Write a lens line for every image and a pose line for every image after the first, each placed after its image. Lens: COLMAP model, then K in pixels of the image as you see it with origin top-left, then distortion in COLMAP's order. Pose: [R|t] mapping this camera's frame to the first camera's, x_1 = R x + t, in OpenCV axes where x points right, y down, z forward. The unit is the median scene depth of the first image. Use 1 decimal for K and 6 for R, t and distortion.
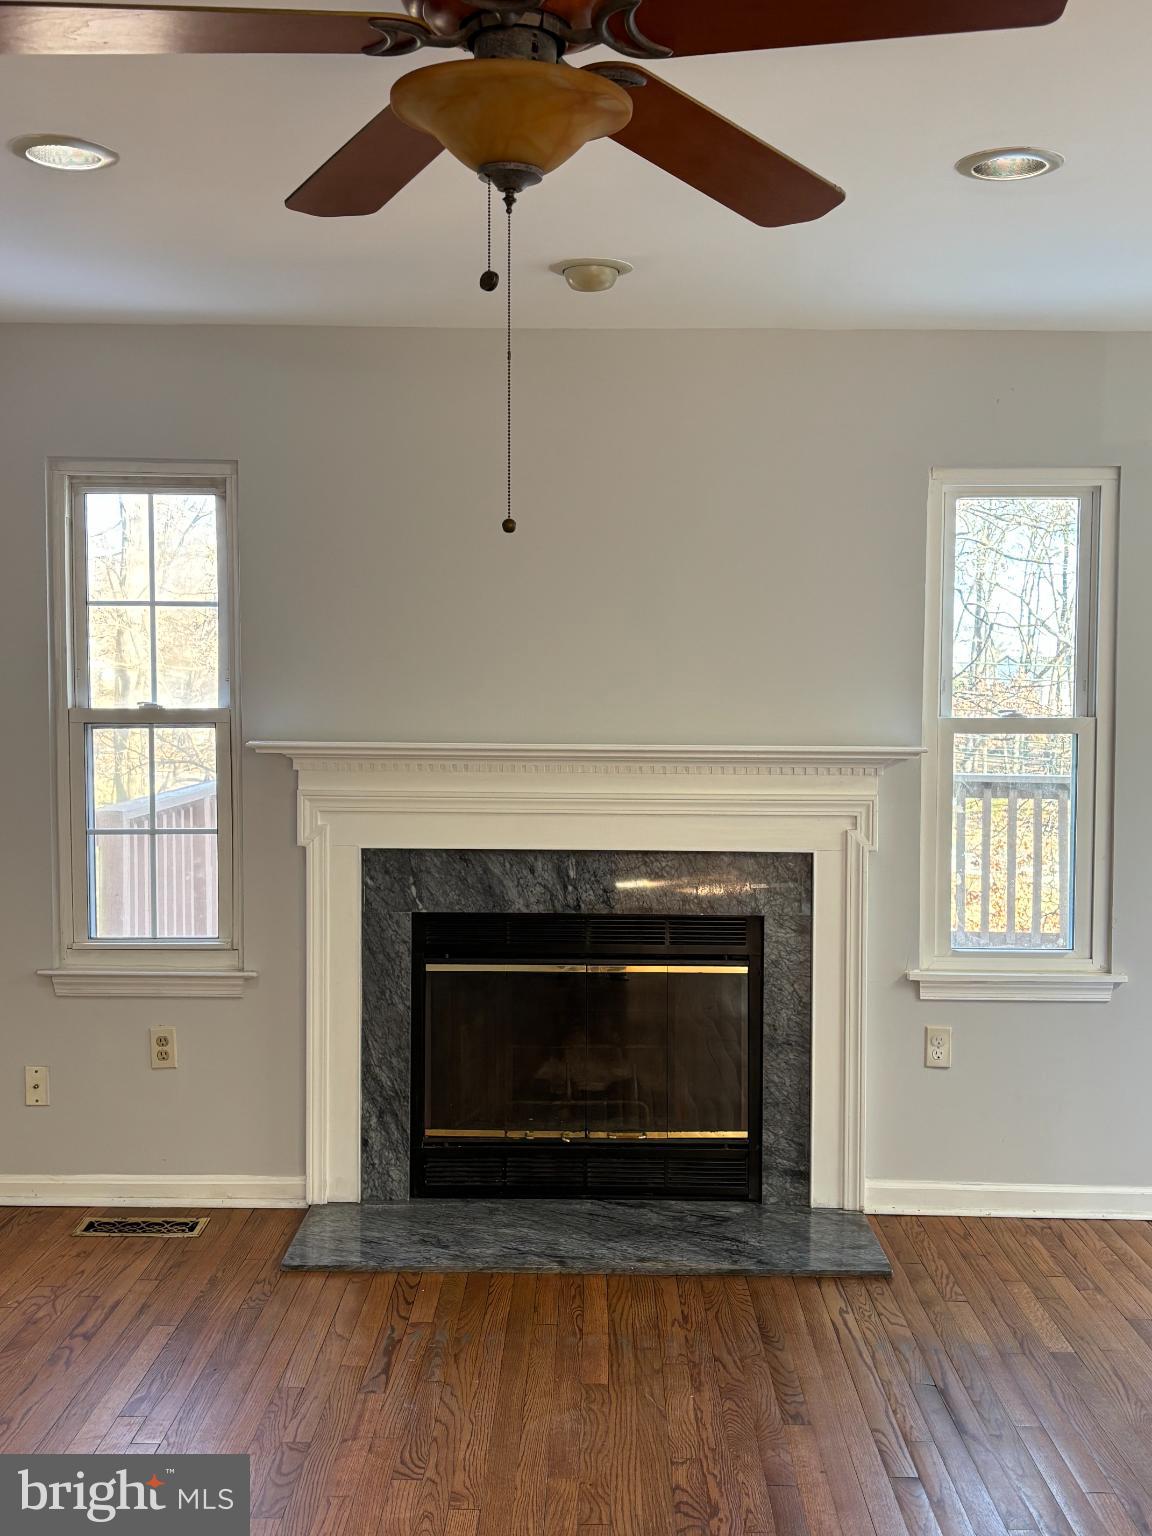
lens RADIAL K [[1556.9, 0, 537.3], [0, 1556.9, 764.0], [0, 0, 1]] dist [0.057541, 0.000000]
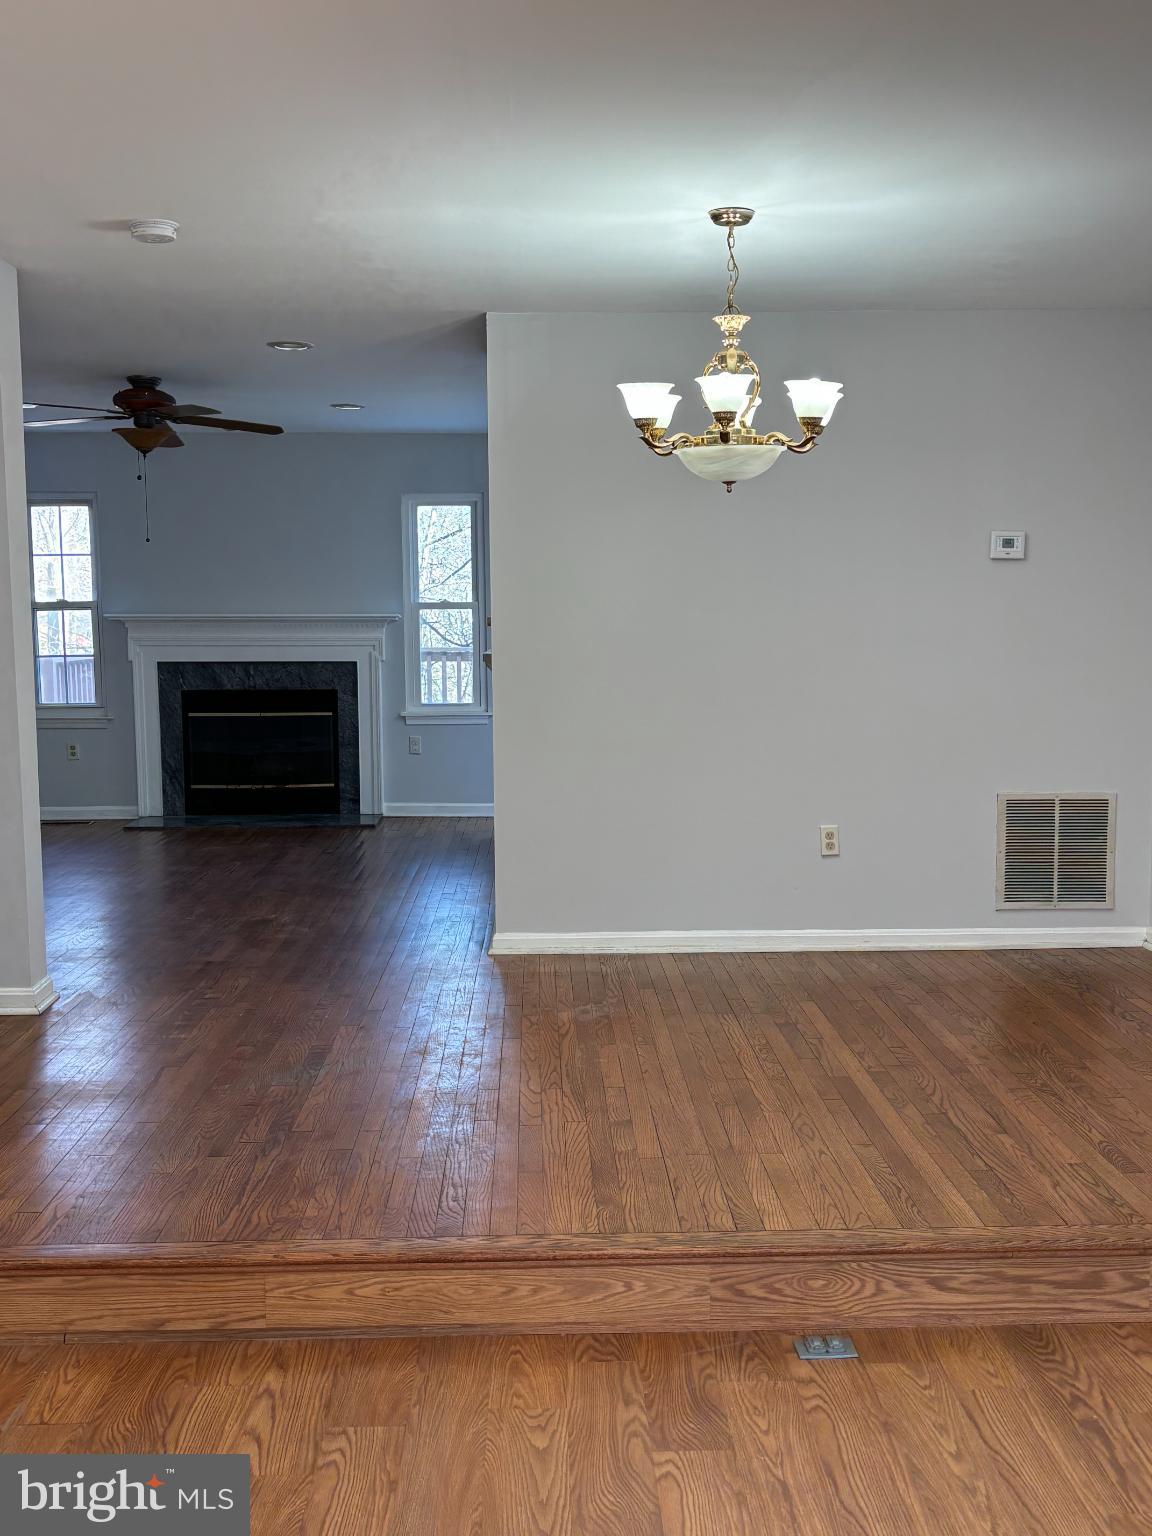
lens RADIAL K [[1556.9, 0, 584.8], [0, 1556.9, 767.3], [0, 0, 1]] dist [0.057541, 0.000000]
pose [[0.998841, -0.016615, 0.045167, 0.405241], [0.014229, 0.998511, 0.052658, 0.095854], [-0.045974, -0.051954, 0.997591, -1.322292]]
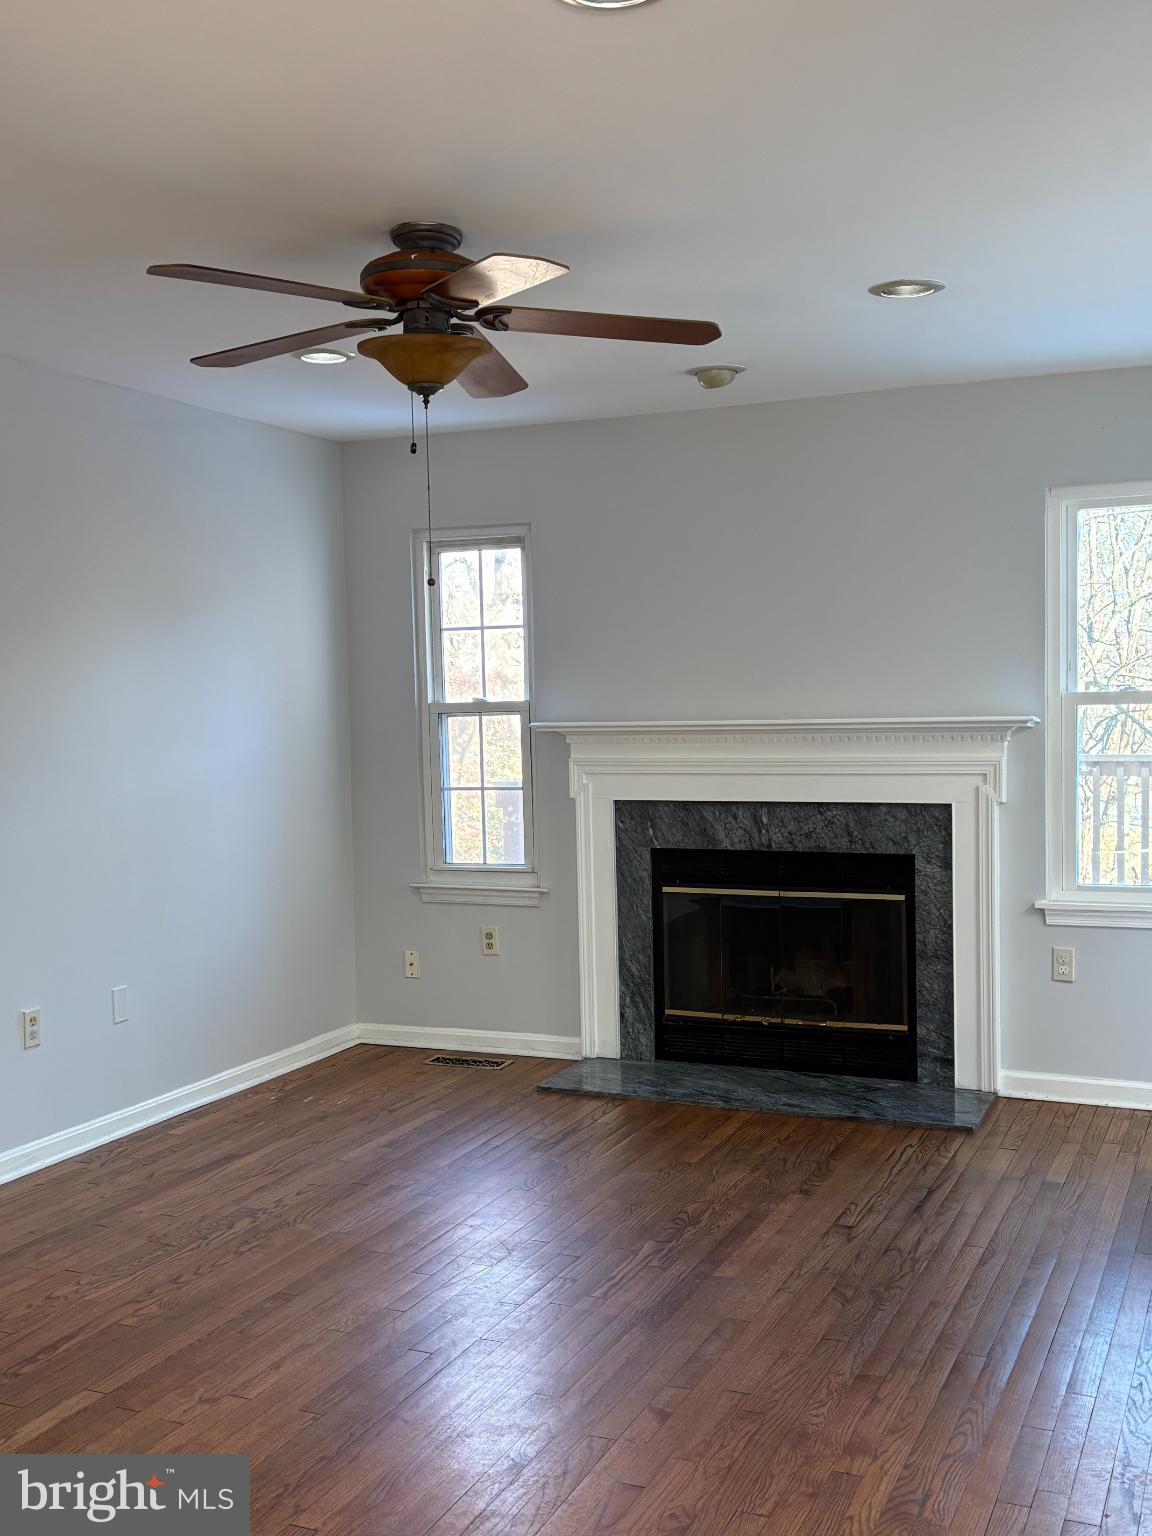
lens RADIAL K [[1556.9, 0, 572.4], [0, 1556.9, 781.6], [0, 0, 1]] dist [0.057541, 0.000000]
pose [[0.918865, -0.004570, -0.394546, 0.389151], [0.006939, 0.999965, 0.004579, 0.031010], [0.394512, -0.006945, 0.918865, -0.266693]]
